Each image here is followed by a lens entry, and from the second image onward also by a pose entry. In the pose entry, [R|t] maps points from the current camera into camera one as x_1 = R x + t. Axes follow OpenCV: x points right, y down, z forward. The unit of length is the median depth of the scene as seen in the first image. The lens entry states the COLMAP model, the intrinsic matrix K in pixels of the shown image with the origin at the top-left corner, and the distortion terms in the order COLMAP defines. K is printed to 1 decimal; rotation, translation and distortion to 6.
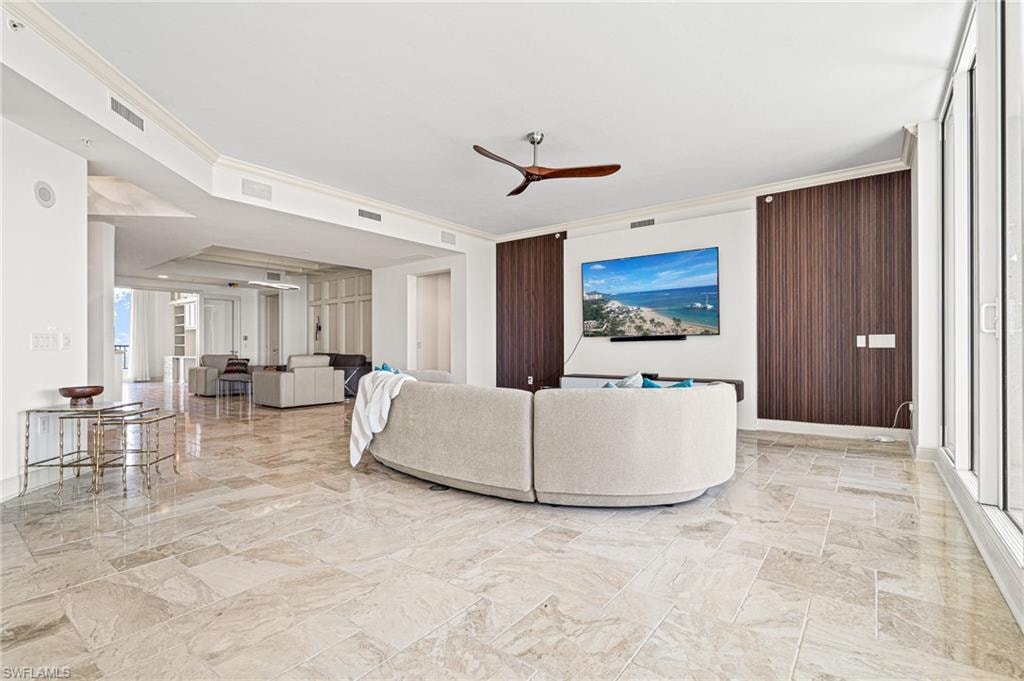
lens RADIAL K [[450.6, 0, 498.2], [0, 450.6, 346.0], [0, 0, 1]] dist [0.001598, 0.000043]
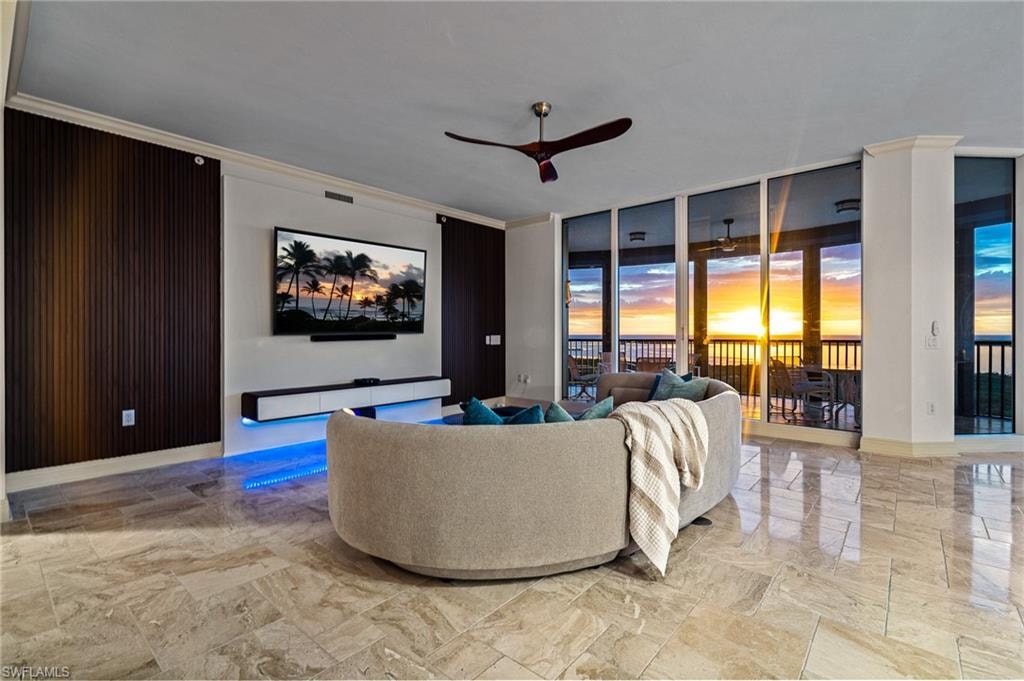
lens RADIAL K [[450.6, 0, 531.1], [0, 450.6, 337.9], [0, 0, 1]] dist [0.001598, 0.000043]
pose [[0.046122, -0.007242, 0.998910, -0.584021], [-0.002465, 0.999970, 0.007363, -0.026534], [-0.998933, -0.002802, 0.046103, 0.740348]]
